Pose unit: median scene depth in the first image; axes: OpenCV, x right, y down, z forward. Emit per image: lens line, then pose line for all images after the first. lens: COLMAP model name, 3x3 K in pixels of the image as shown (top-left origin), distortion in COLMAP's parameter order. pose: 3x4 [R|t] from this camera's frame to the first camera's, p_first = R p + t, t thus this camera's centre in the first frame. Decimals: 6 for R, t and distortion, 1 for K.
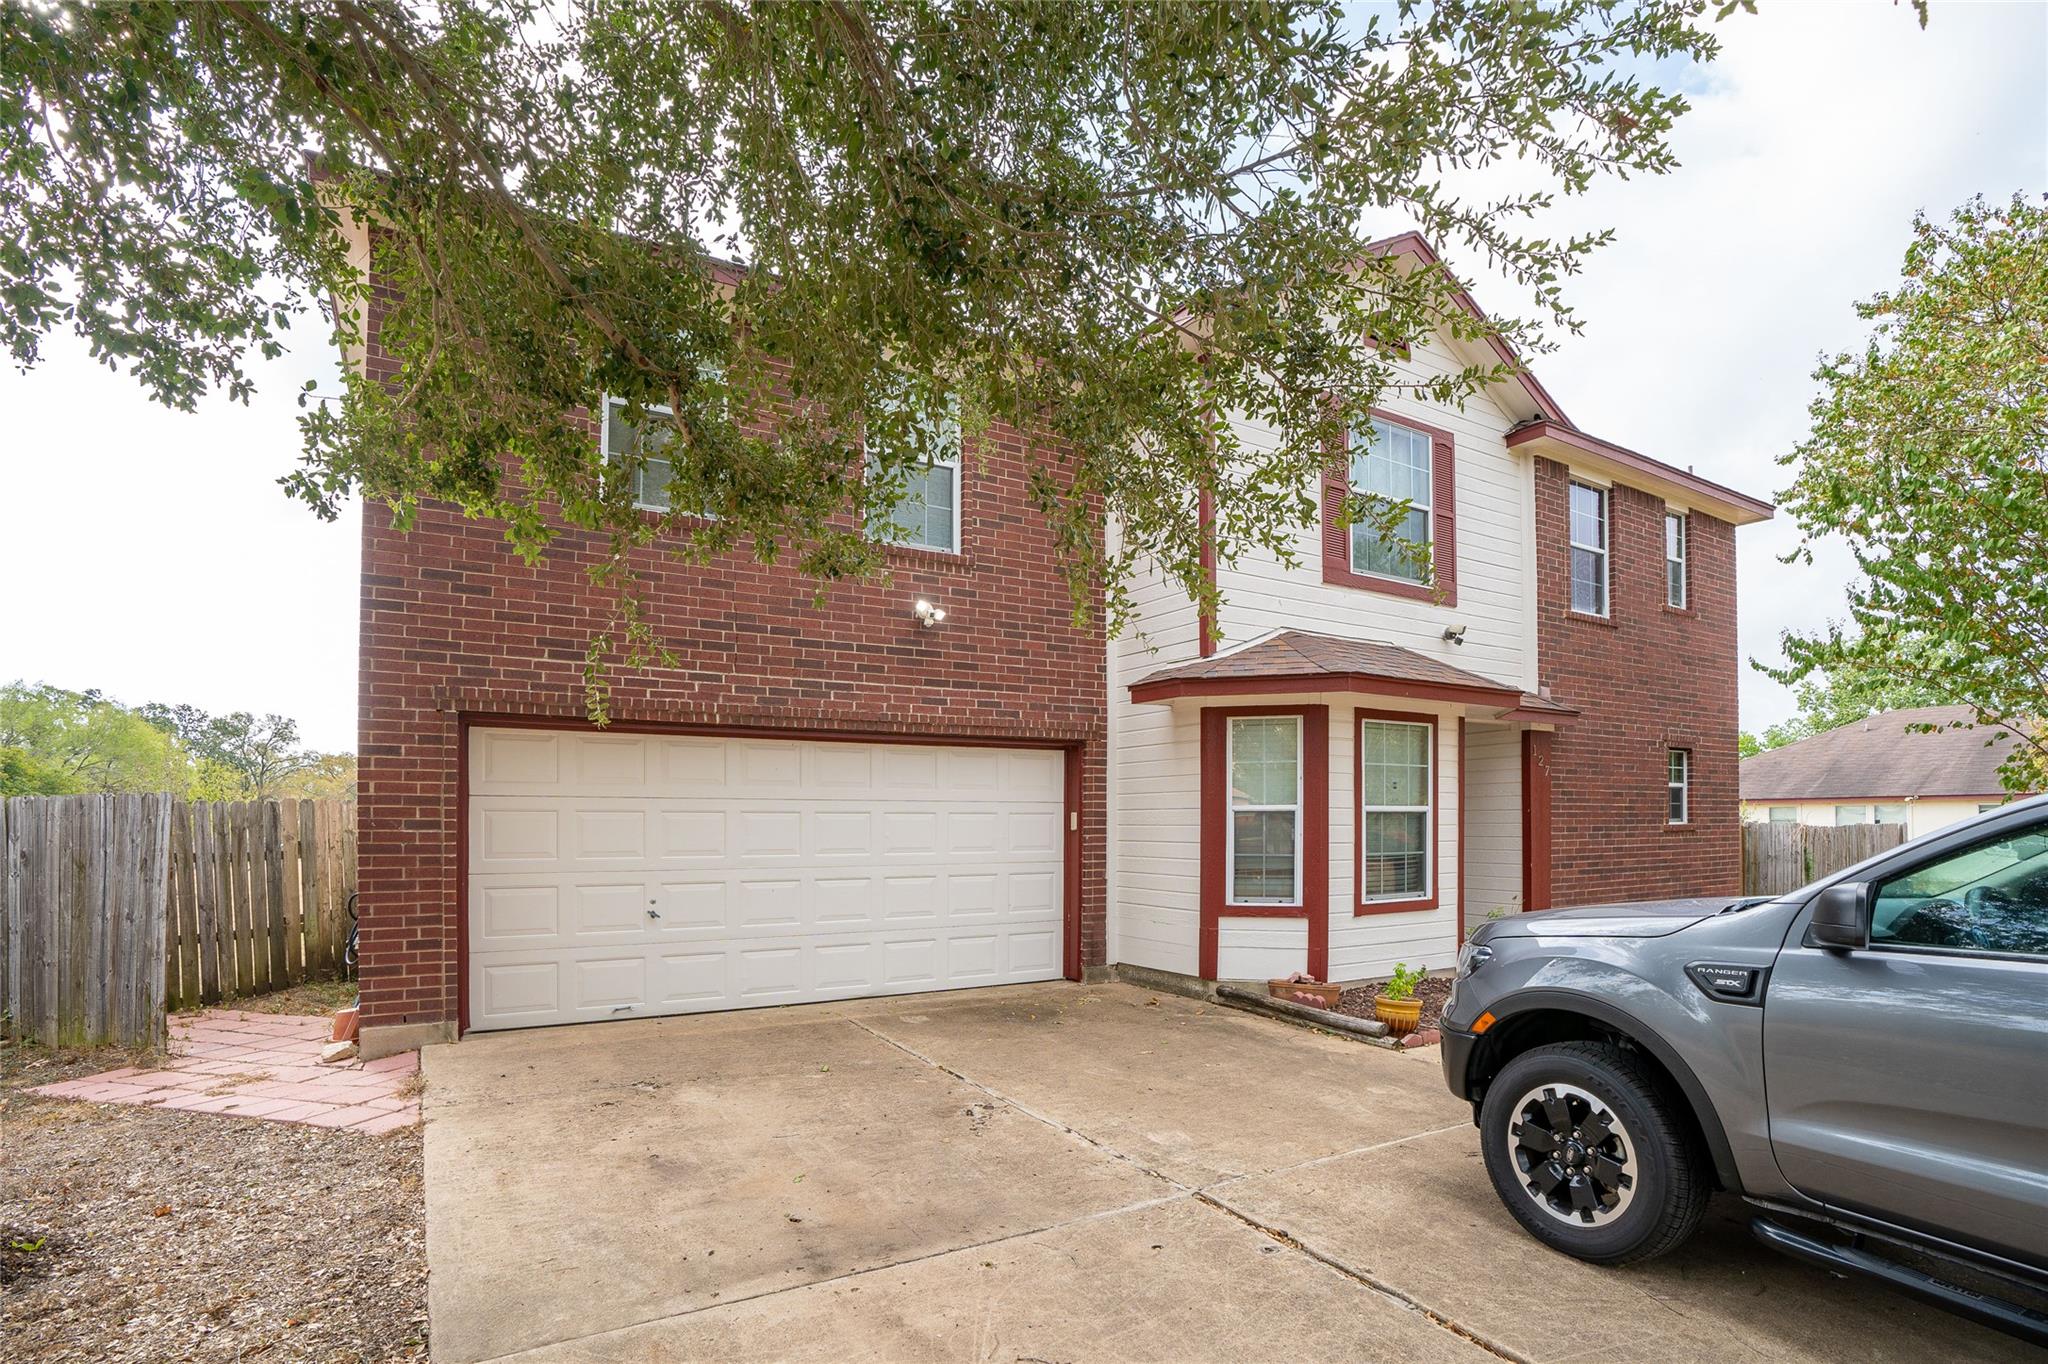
lens RADIAL K [[921.1, 0, 1031.1], [0, 921.1, 795.9], [0, 0, 1]] dist [-0.011702, 0.002265]
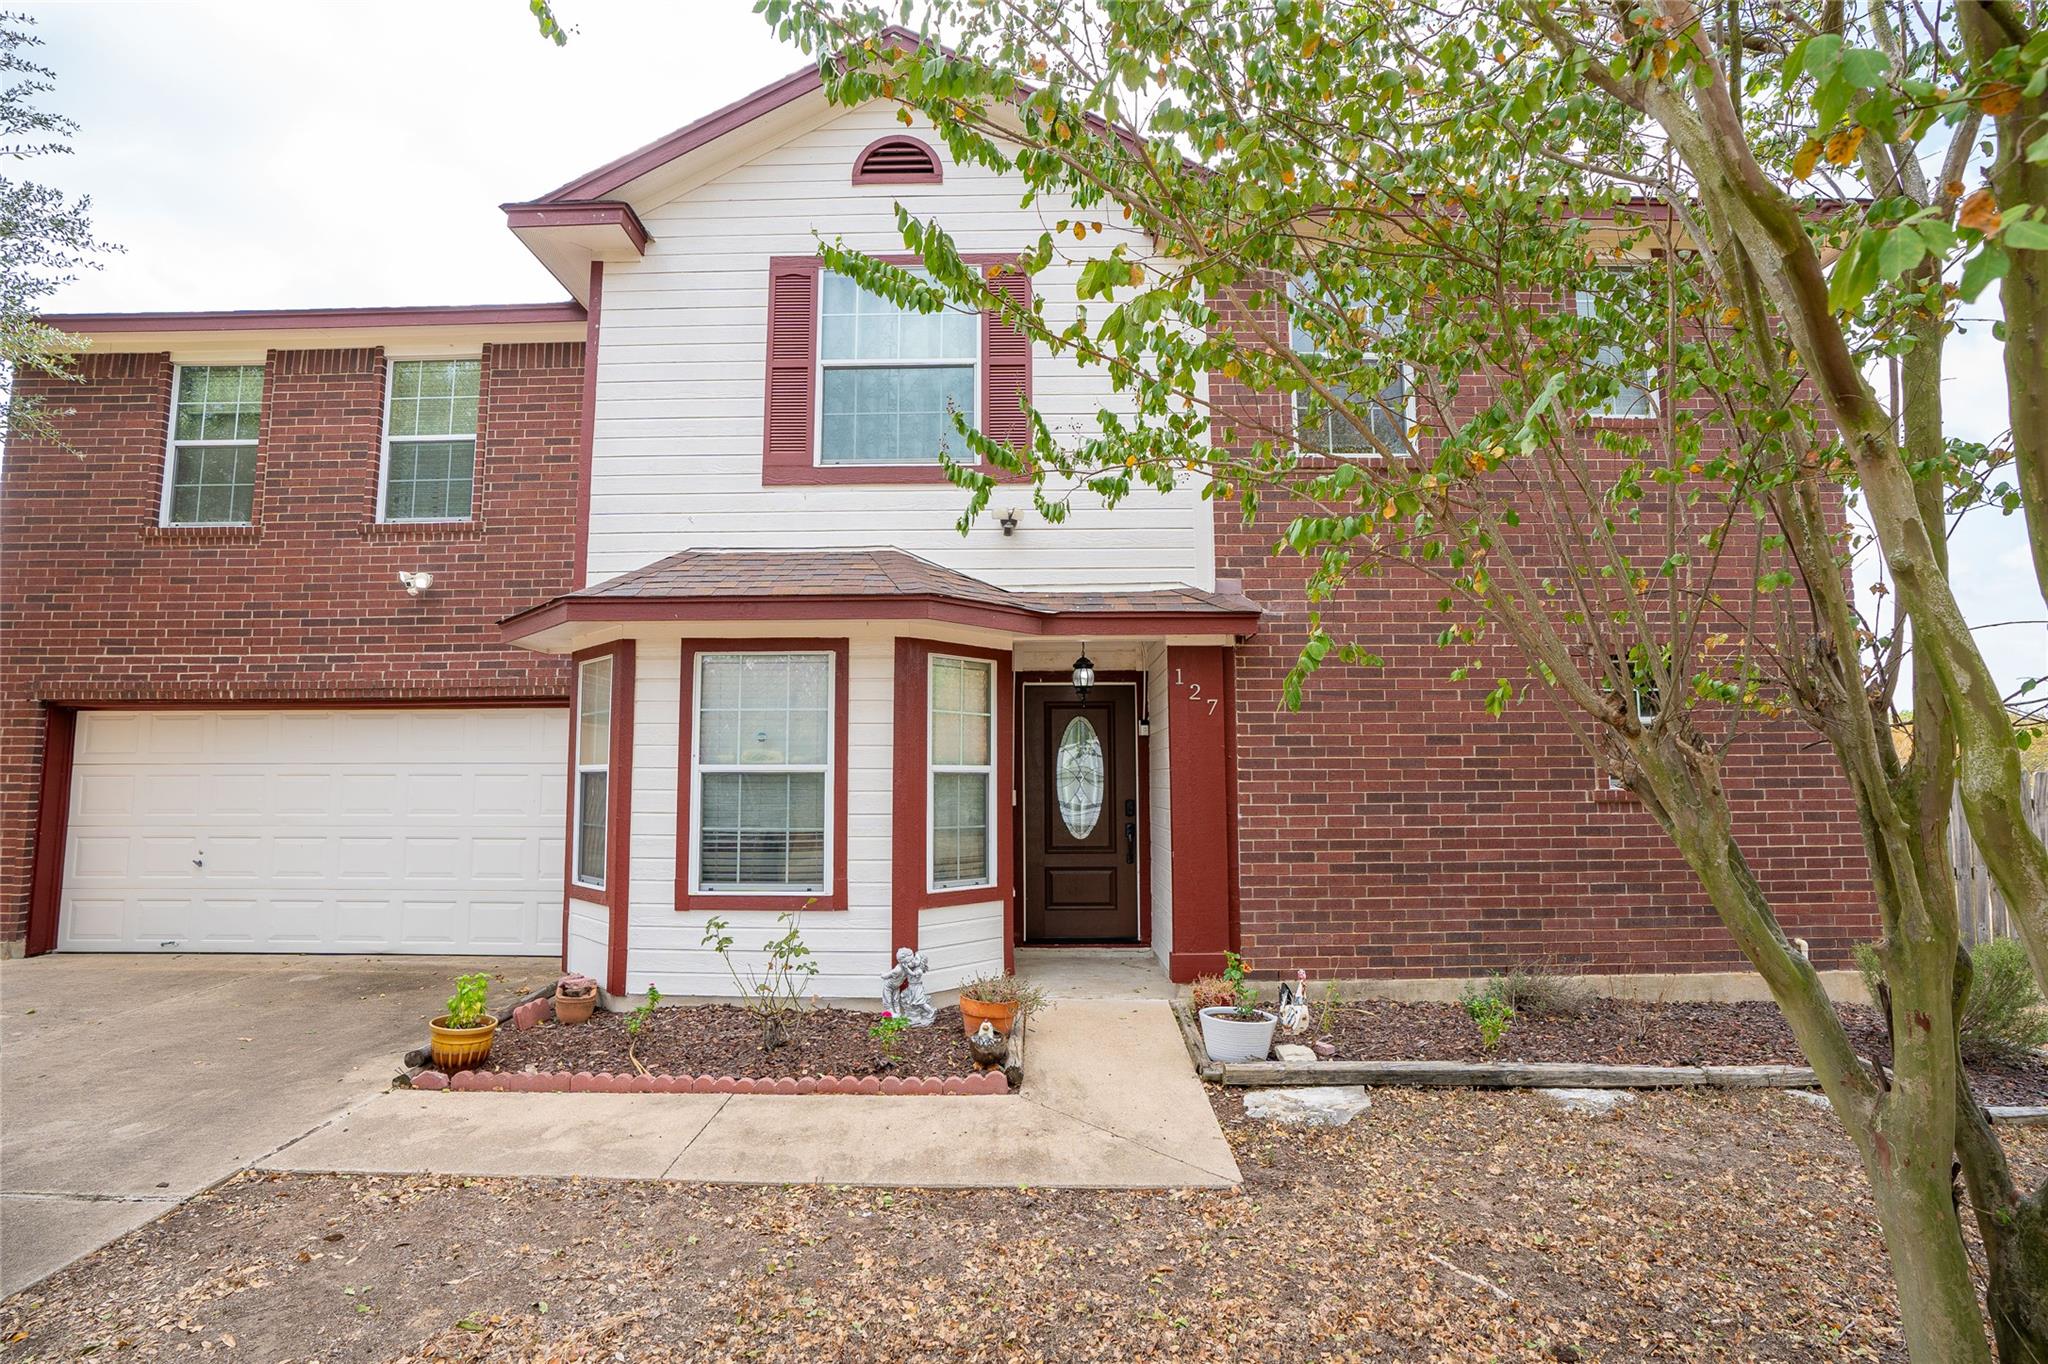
lens RADIAL K [[921.1, 0, 1016.7], [0, 921.1, 678.7], [0, 0, 1]] dist [-0.011702, 0.002265]
pose [[0.852918, -0.058744, -0.518729, 0.999161], [0.012854, 0.995711, -0.091625, 0.013067], [0.521887, 0.071481, 0.850014, 0.485548]]
